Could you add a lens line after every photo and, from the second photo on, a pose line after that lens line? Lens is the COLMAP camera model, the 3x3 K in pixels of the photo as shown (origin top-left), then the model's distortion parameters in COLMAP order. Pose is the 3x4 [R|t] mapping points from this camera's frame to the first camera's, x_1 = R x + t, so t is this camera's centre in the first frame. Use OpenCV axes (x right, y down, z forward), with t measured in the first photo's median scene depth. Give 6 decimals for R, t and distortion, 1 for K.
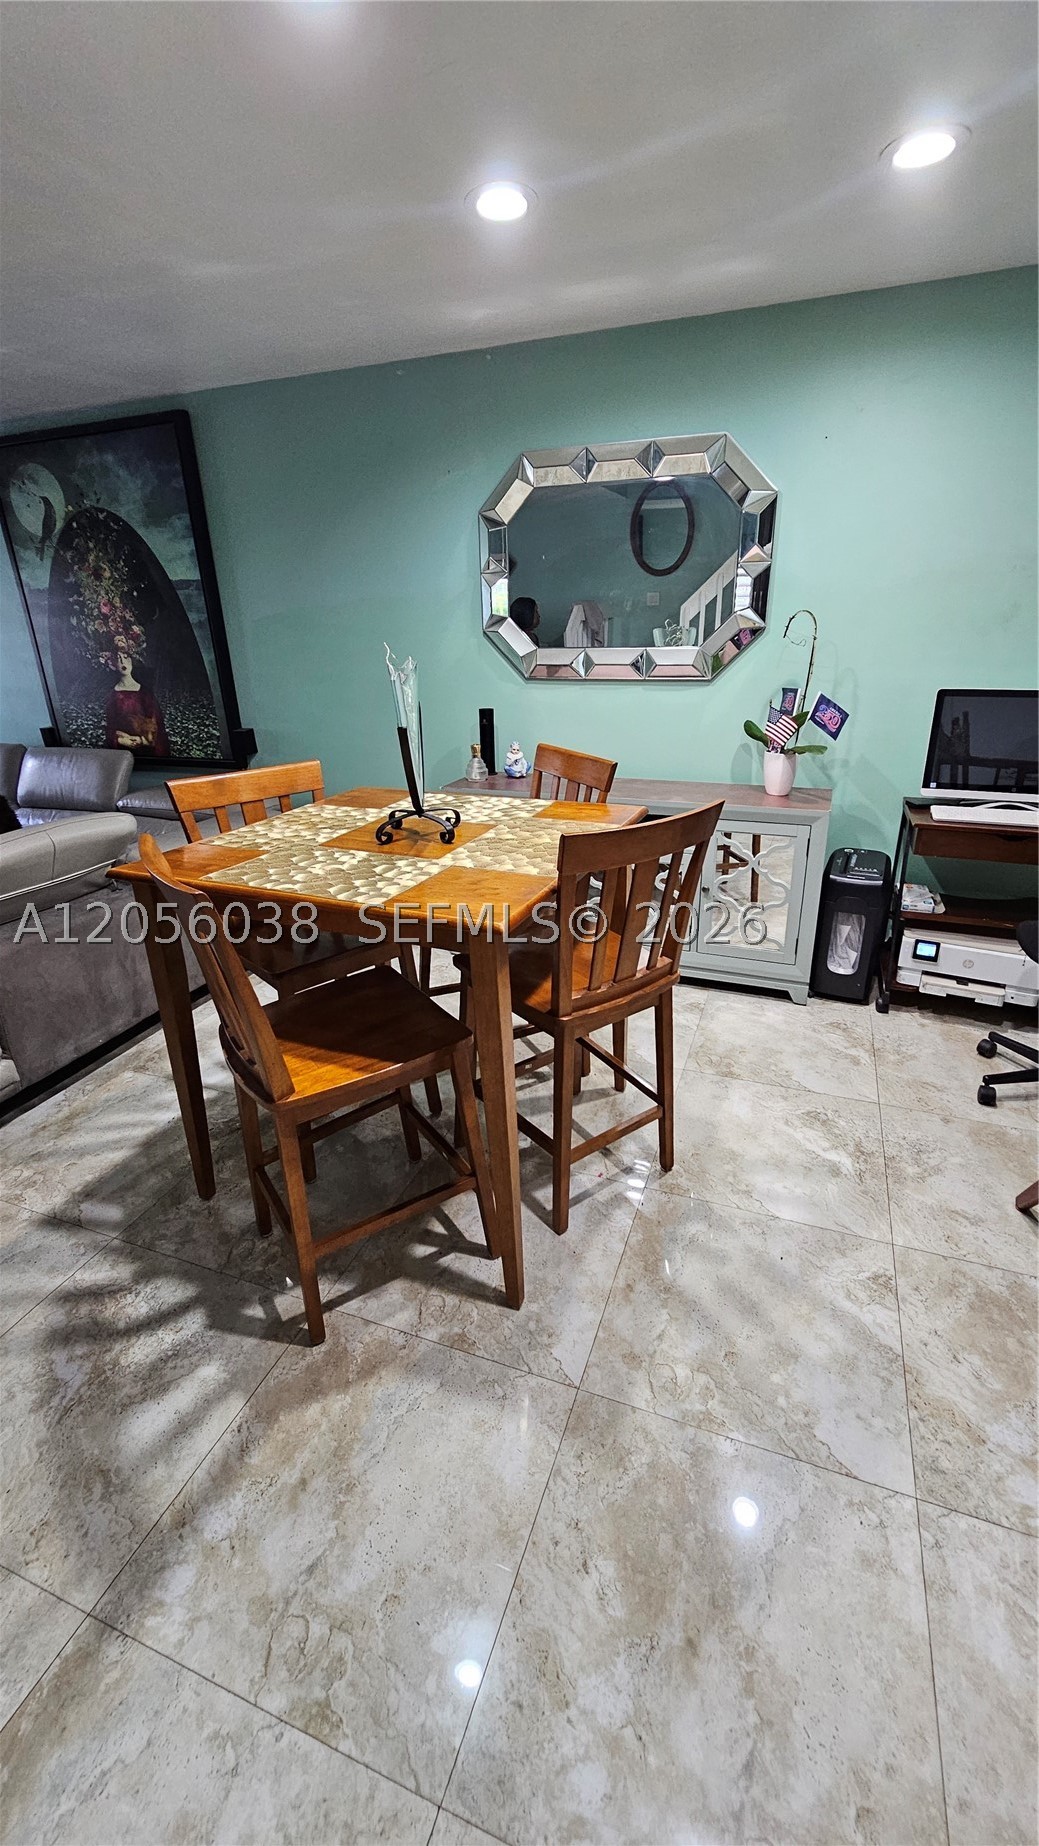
lens RADIAL K [[760.5, 0, 520.9], [0, 760.5, 929.0], [0, 0, 1]] dist [-0.001435, -0.000554]
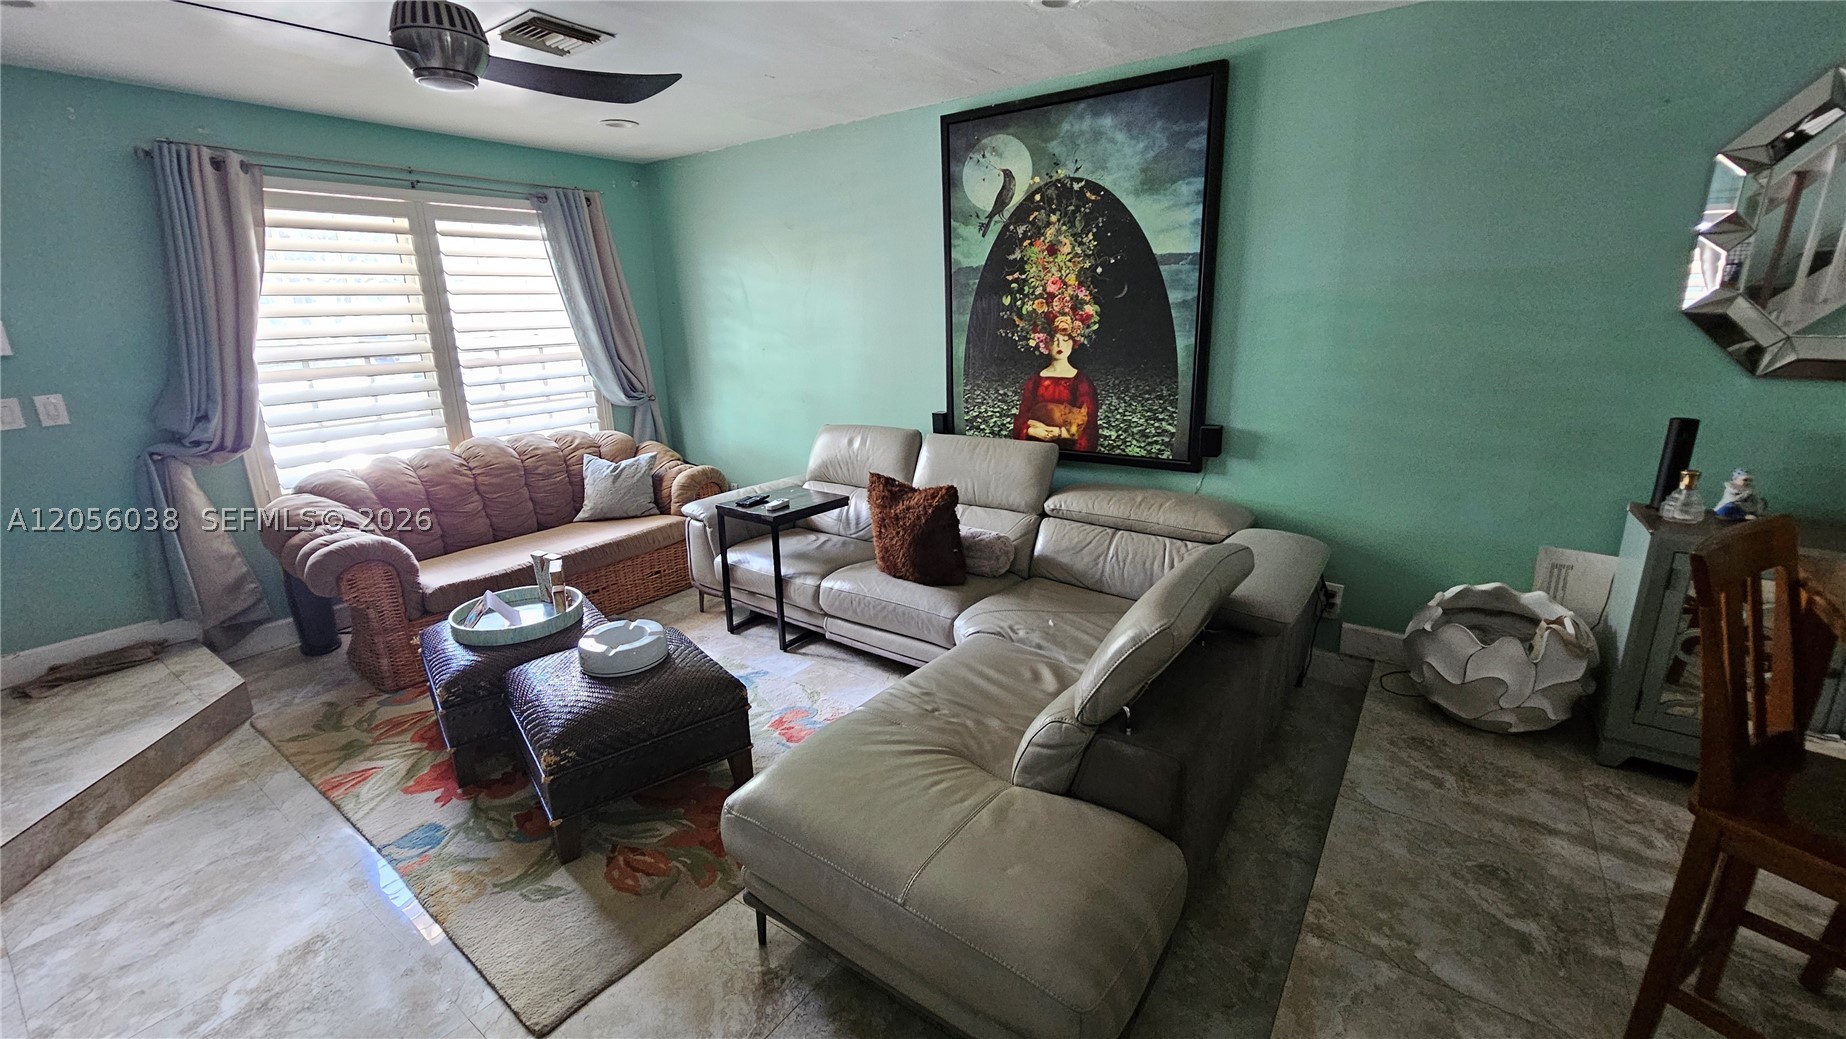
lens RADIAL K [[760.5, 0, 931.6], [0, 760.5, 515.2], [0, 0, 1]] dist [-0.001435, -0.000554]
pose [[0.969865, 0.062575, -0.235468, -0.551893], [-0.087643, 0.991366, -0.097535, -0.070842], [0.227332, 0.115233, 0.966975, 0.170250]]
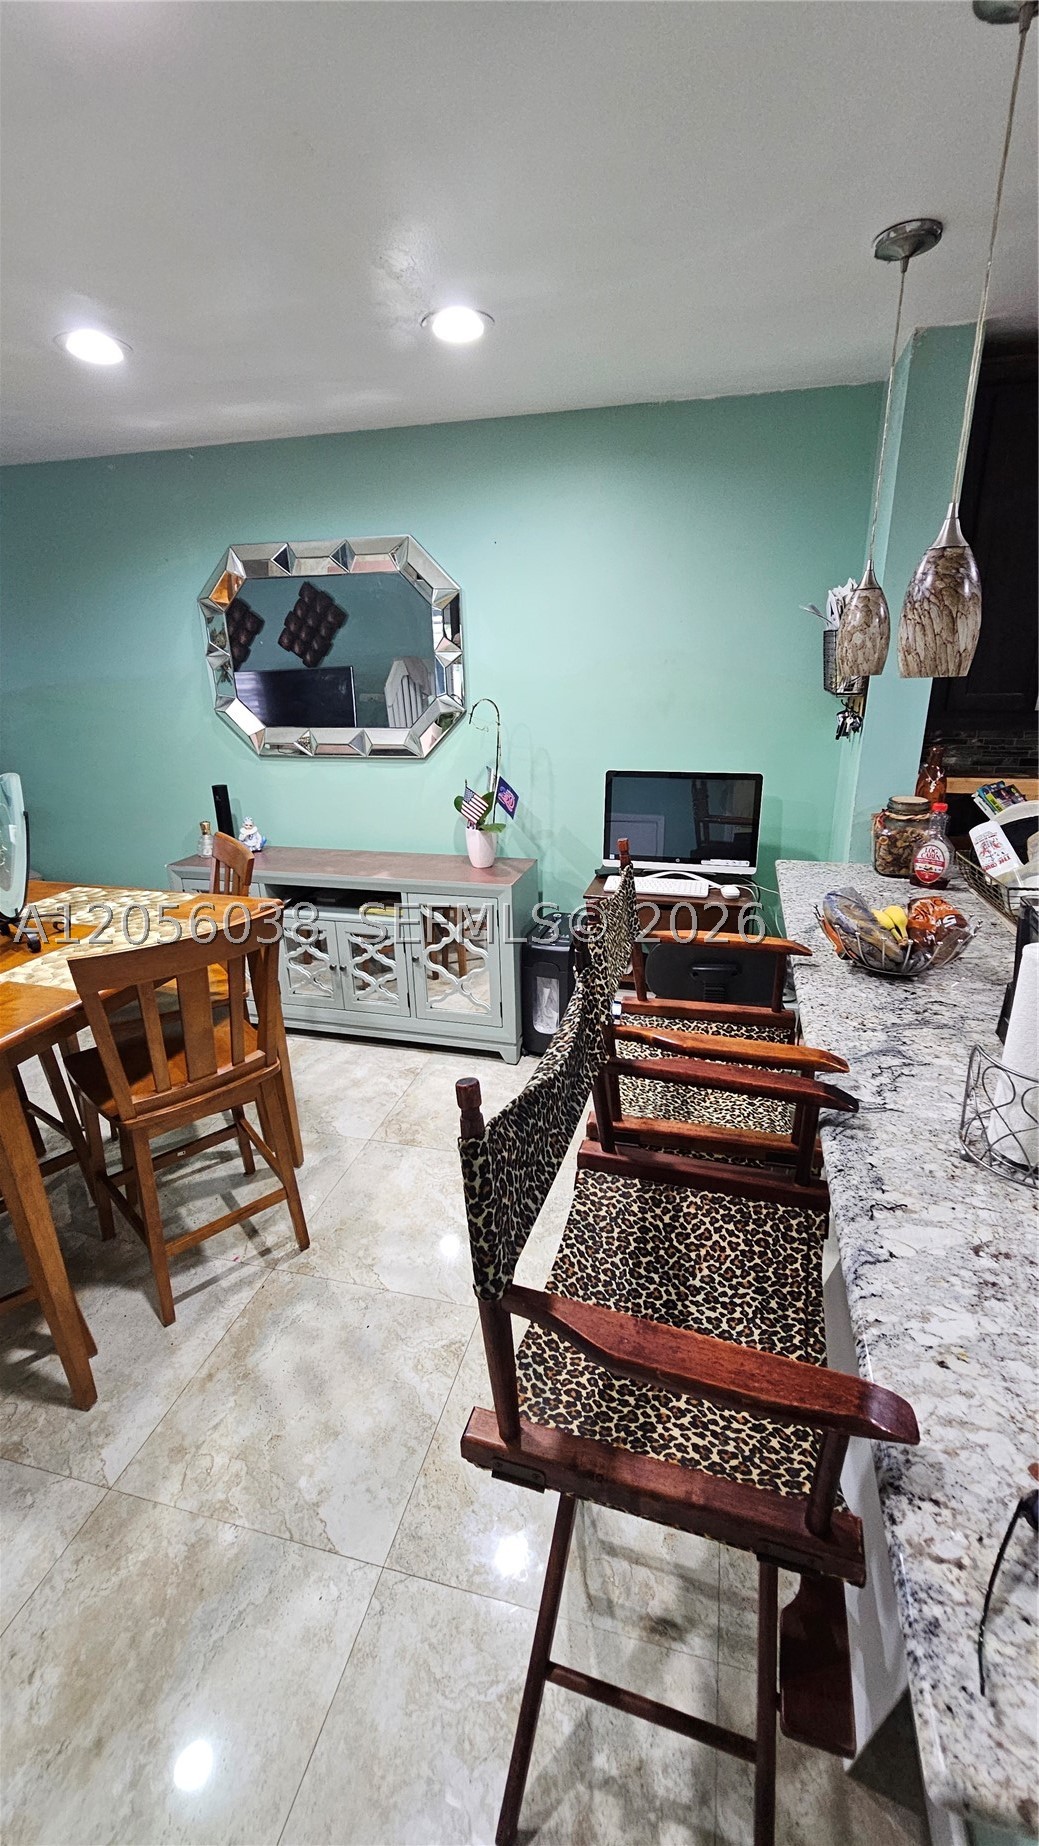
lens RADIAL K [[760.5, 0, 524.1], [0, 760.5, 929.6], [0, 0, 1]] dist [-0.001435, -0.000554]
pose [[0.994129, -0.037552, 0.101479, 0.250613], [0.041169, 0.998581, -0.033785, -0.044614], [-0.100066, 0.037765, 0.994264, -0.051824]]
